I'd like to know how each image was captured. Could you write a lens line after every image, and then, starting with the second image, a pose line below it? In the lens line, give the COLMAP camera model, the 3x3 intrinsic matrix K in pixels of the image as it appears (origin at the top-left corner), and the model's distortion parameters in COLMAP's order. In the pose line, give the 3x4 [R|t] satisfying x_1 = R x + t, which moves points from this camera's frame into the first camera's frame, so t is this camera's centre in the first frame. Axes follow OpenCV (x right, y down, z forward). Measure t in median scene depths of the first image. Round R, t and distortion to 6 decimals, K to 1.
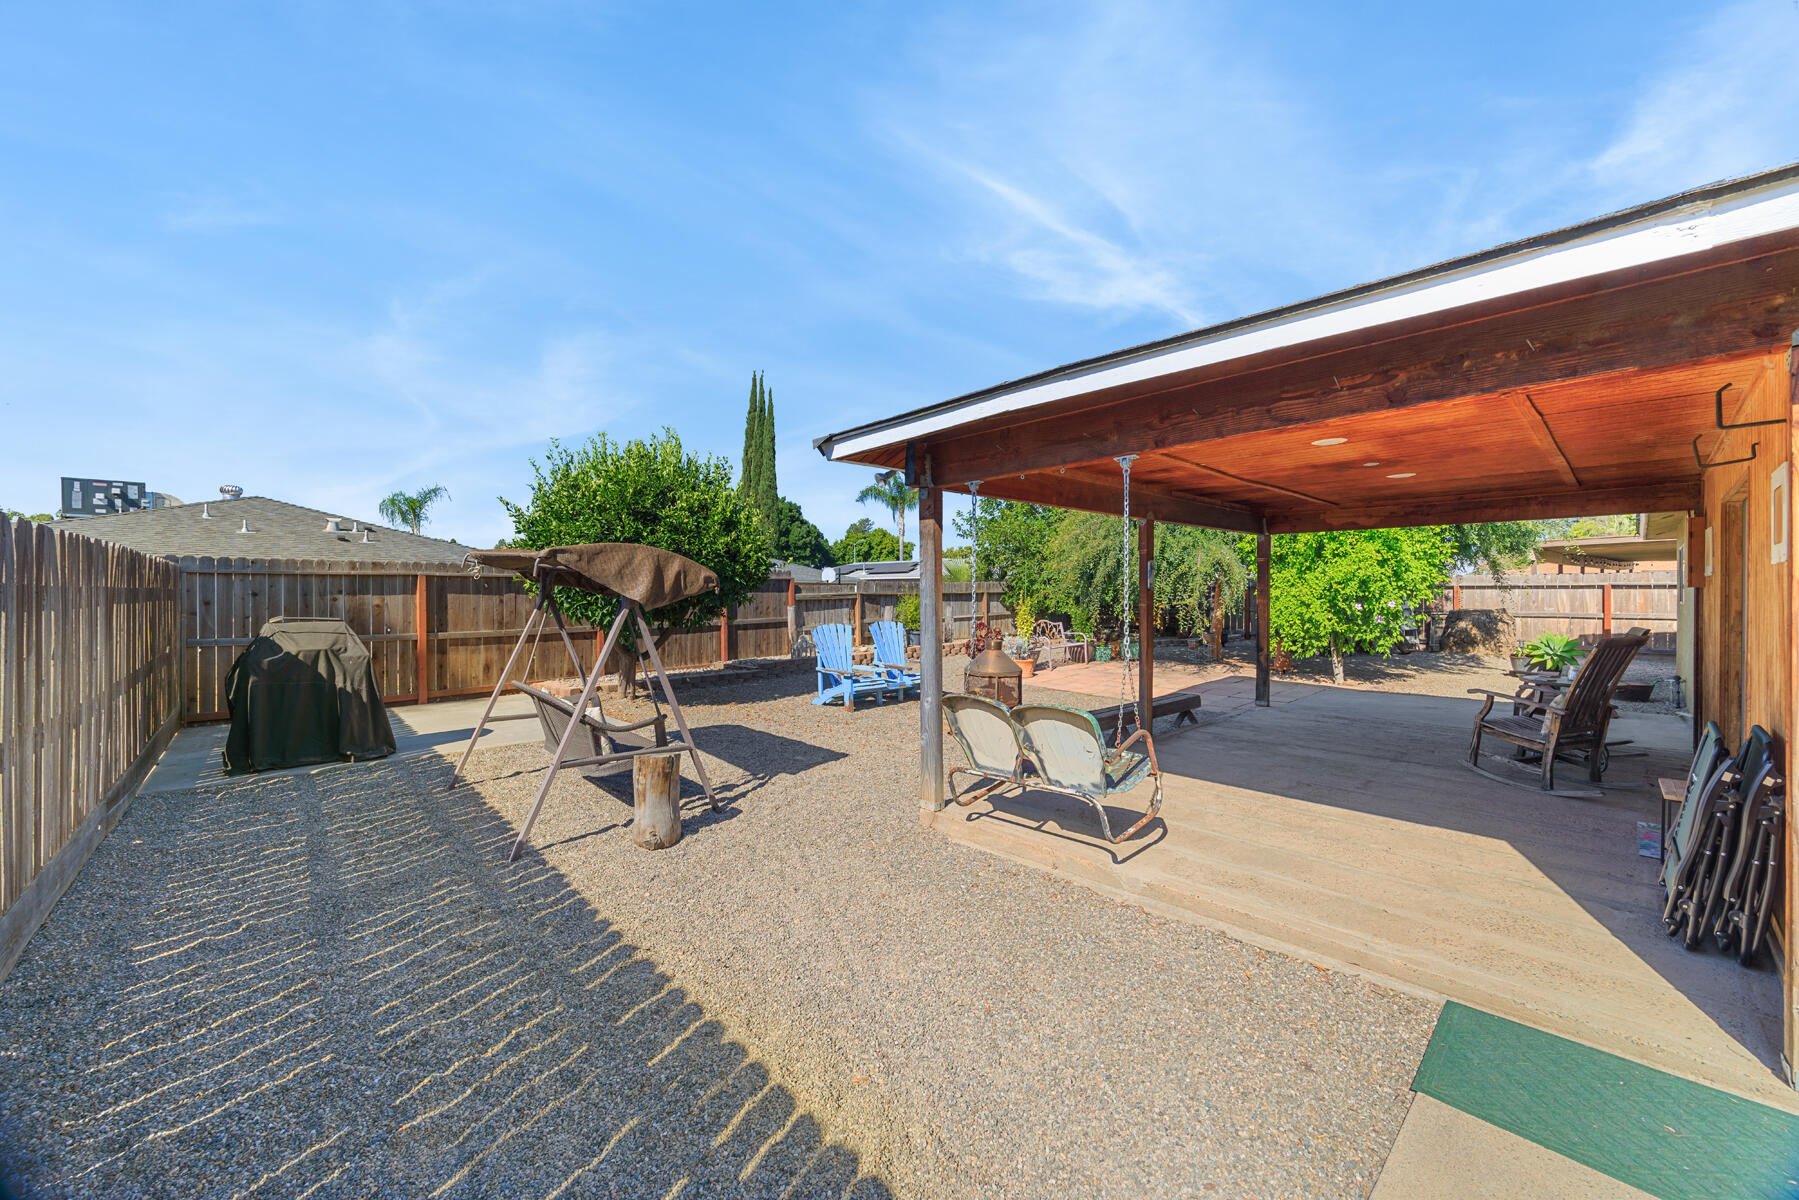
lens RADIAL K [[684.3, 0, 905.2], [0, 684.3, 594.6], [0, 0, 1]] dist [-0.004094, 0.000057]
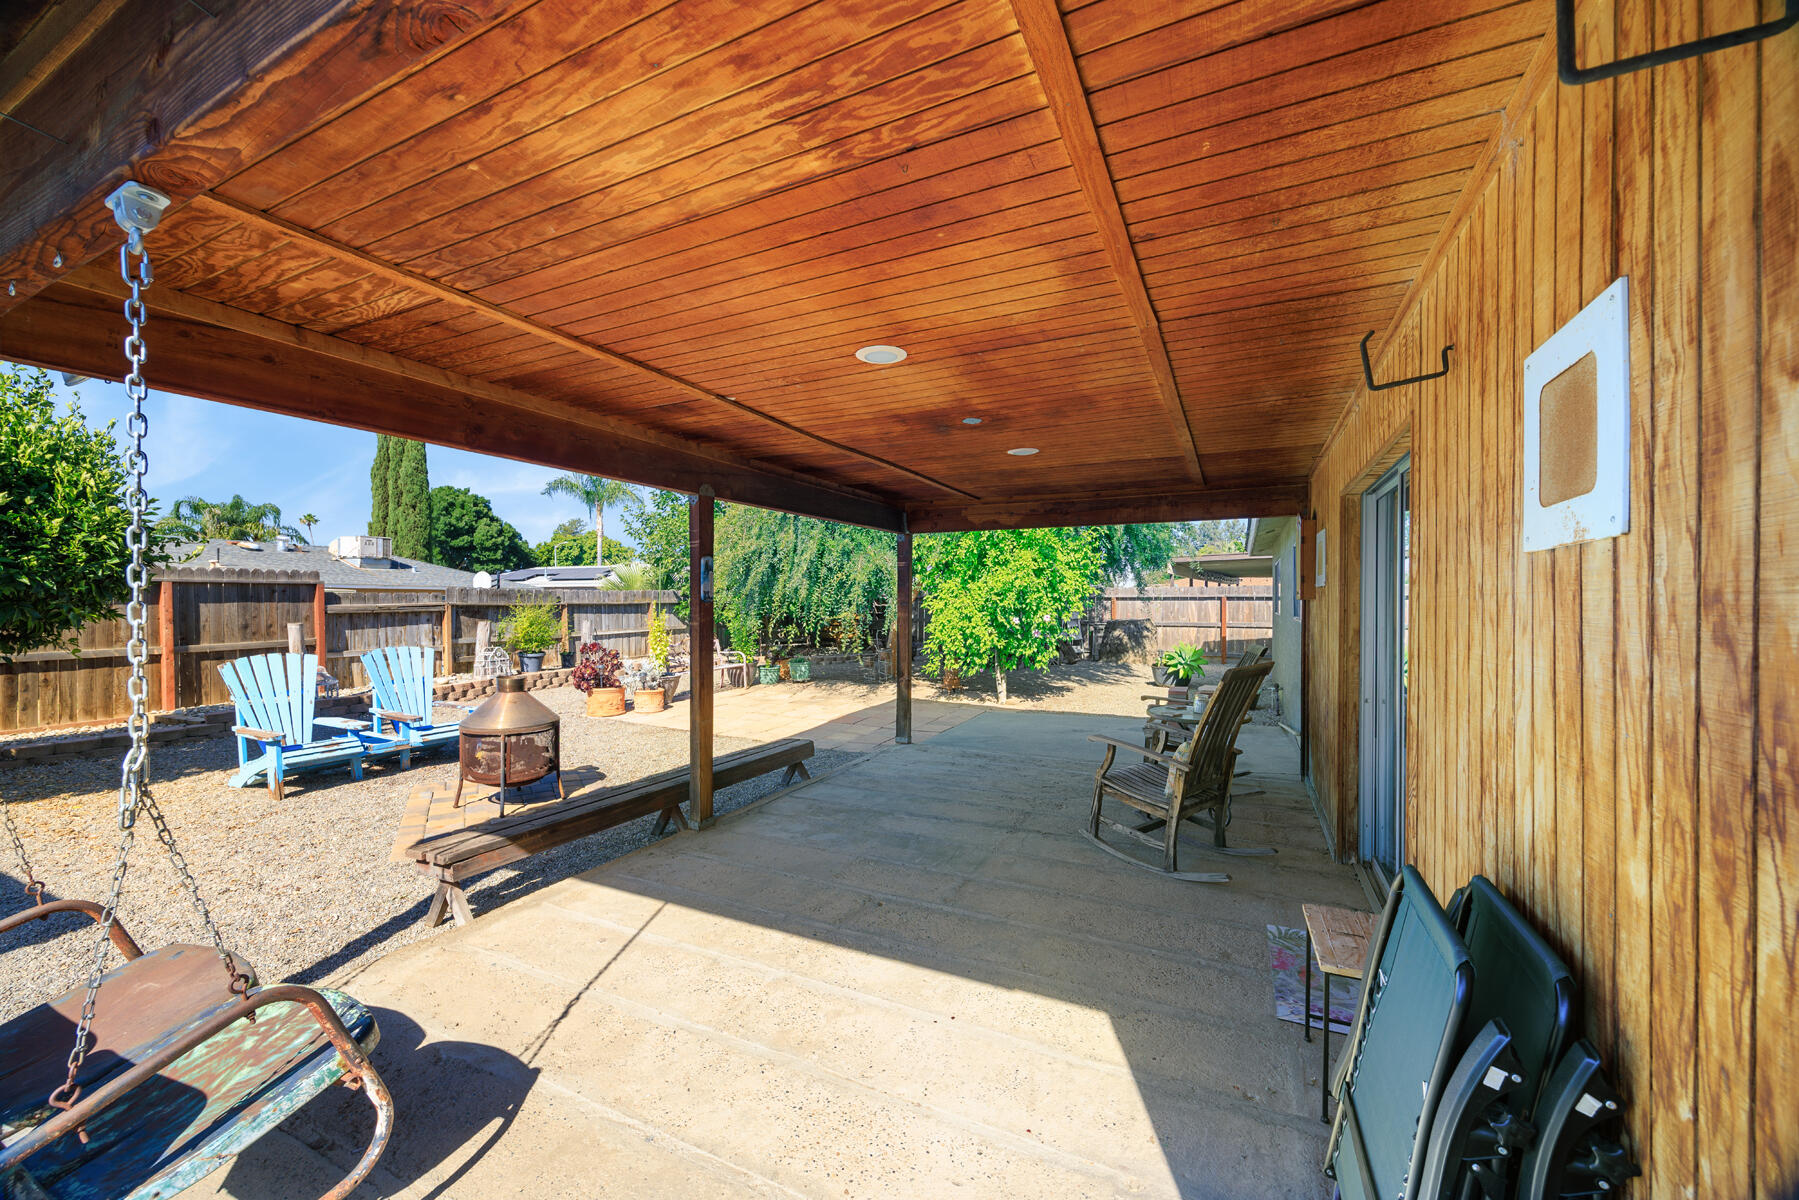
lens RADIAL K [[688.1, 0, 908.3], [0, 688.1, 606.0], [0, 0, 1]] dist [-0.002724, -0.000026]
pose [[0.930926, -0.000084, 0.365207, 0.185067], [-0.000576, 0.999998, 0.001697, -0.002312], [-0.365207, -0.001790, 0.930925, 0.187547]]
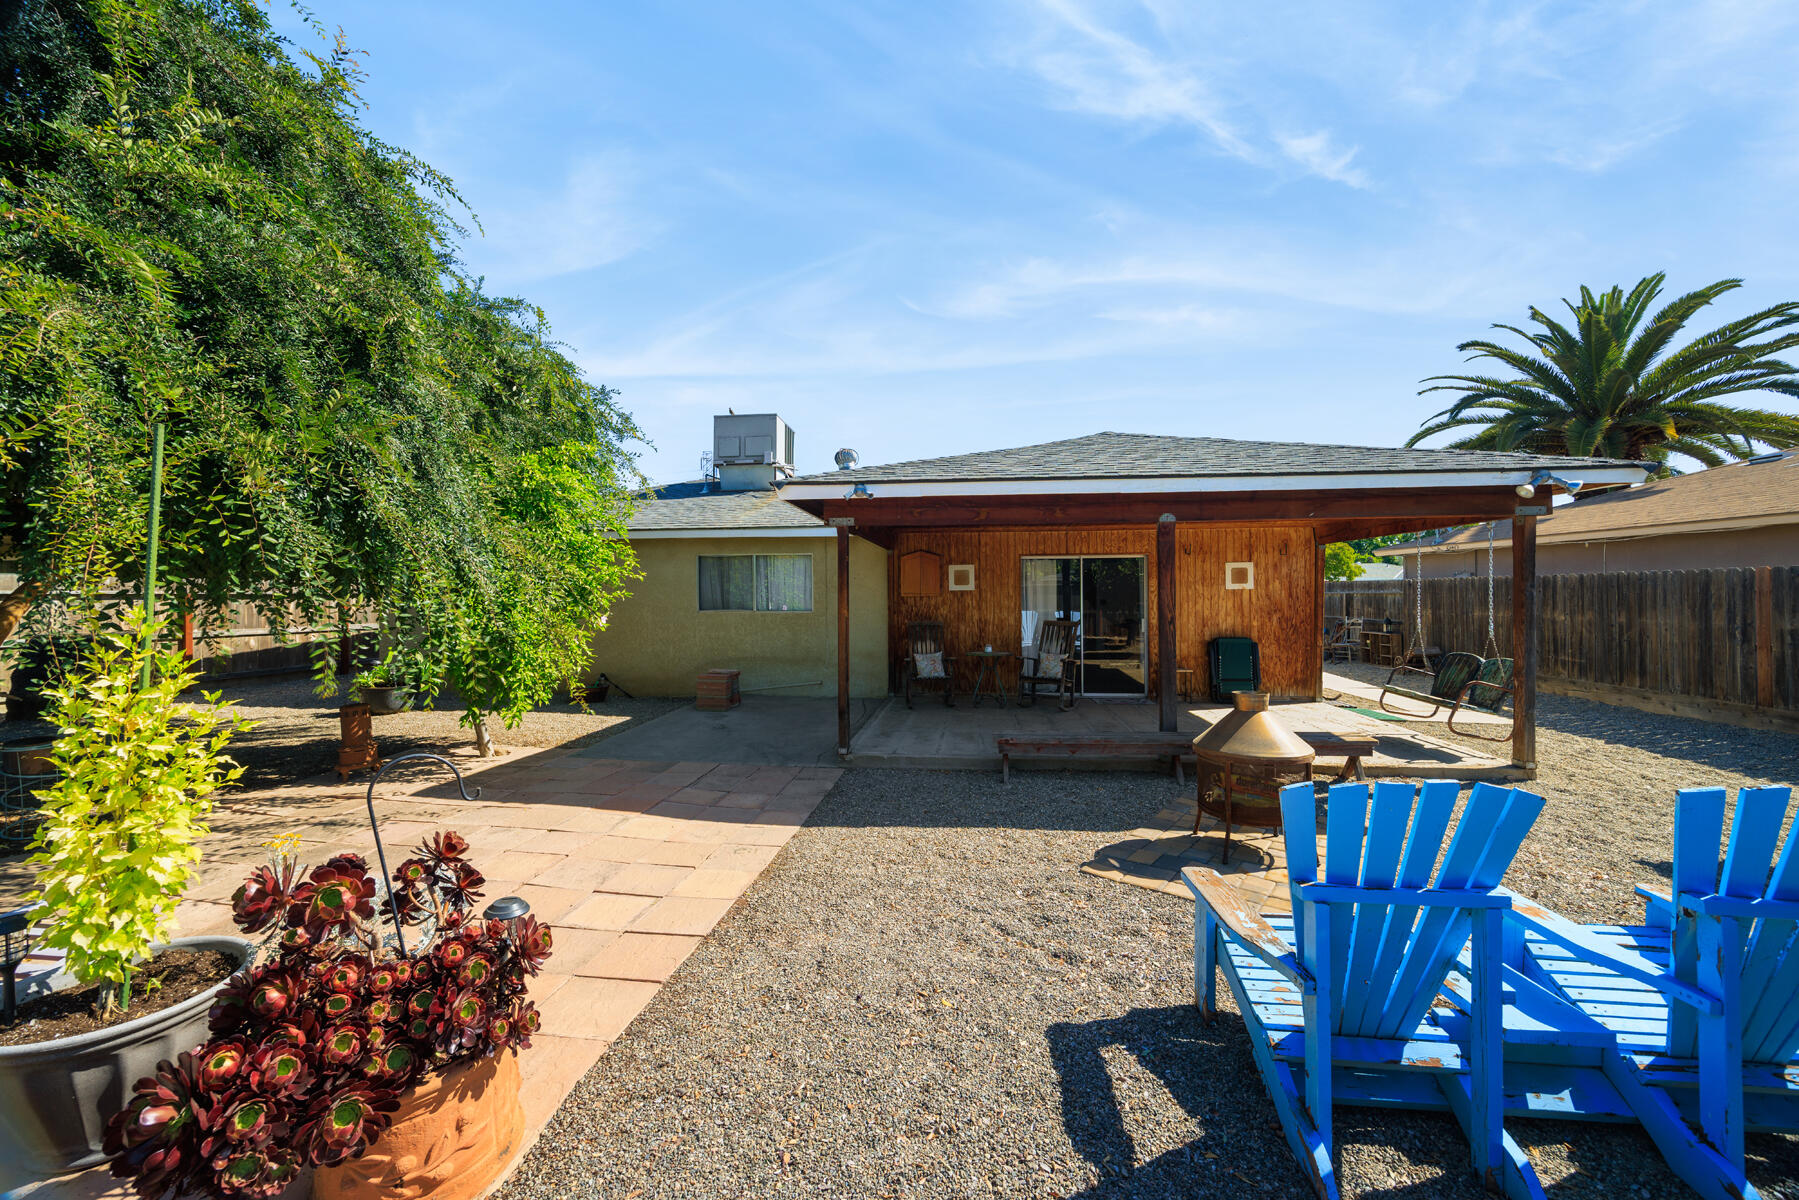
lens RADIAL K [[684.3, 0, 905.2], [0, 684.3, 594.6], [0, 0, 1]] dist [-0.004094, 0.000057]
pose [[-0.649519, 0.003016, 0.760340, -0.078491], [0.011403, 0.999918, 0.005775, -0.014708], [-0.760260, 0.012421, -0.649500, 1.182174]]
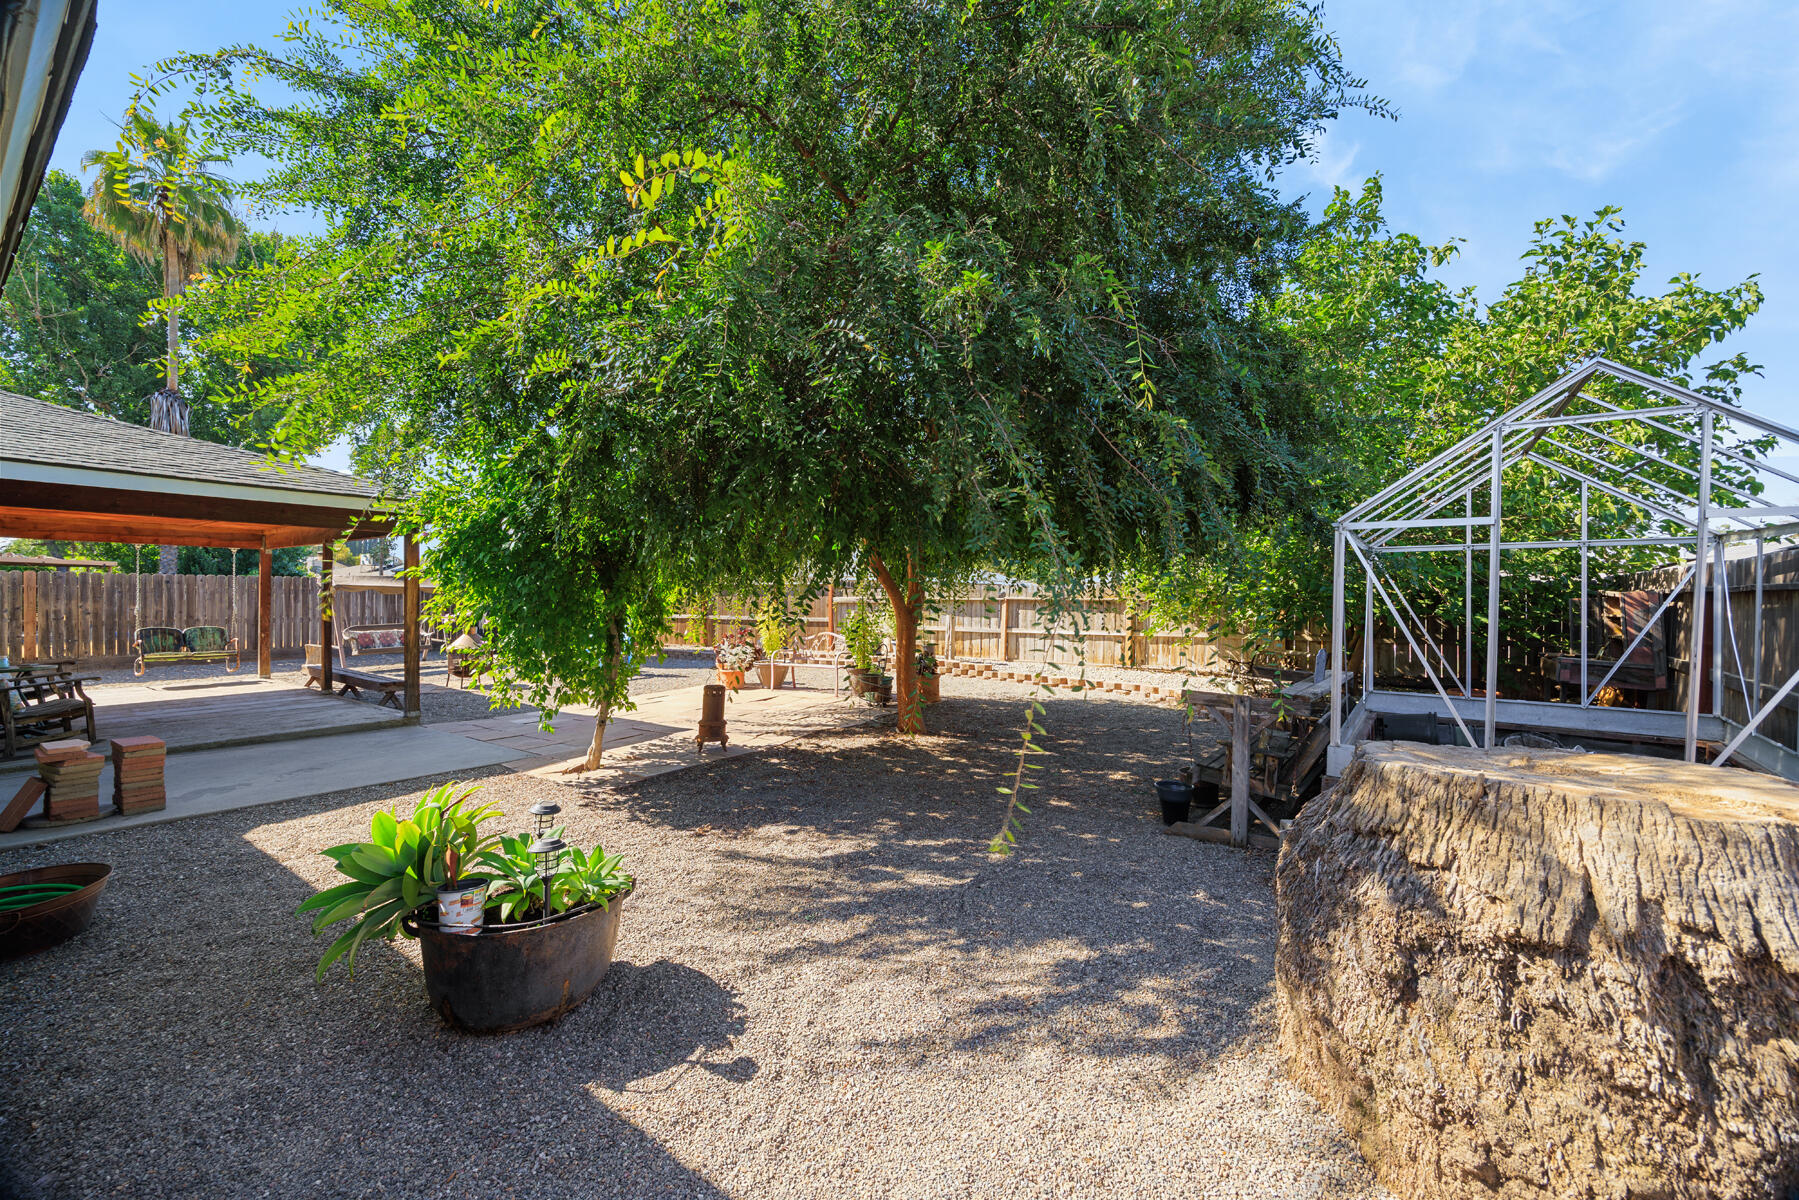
lens RADIAL K [[684.3, 0, 905.2], [0, 684.3, 594.6], [0, 0, 1]] dist [-0.004094, 0.000057]
pose [[0.228338, 0.004474, -0.973572, 1.308491], [-0.013672, 0.999906, 0.001389, -0.012298], [0.973486, 0.012993, 0.228378, 1.184308]]
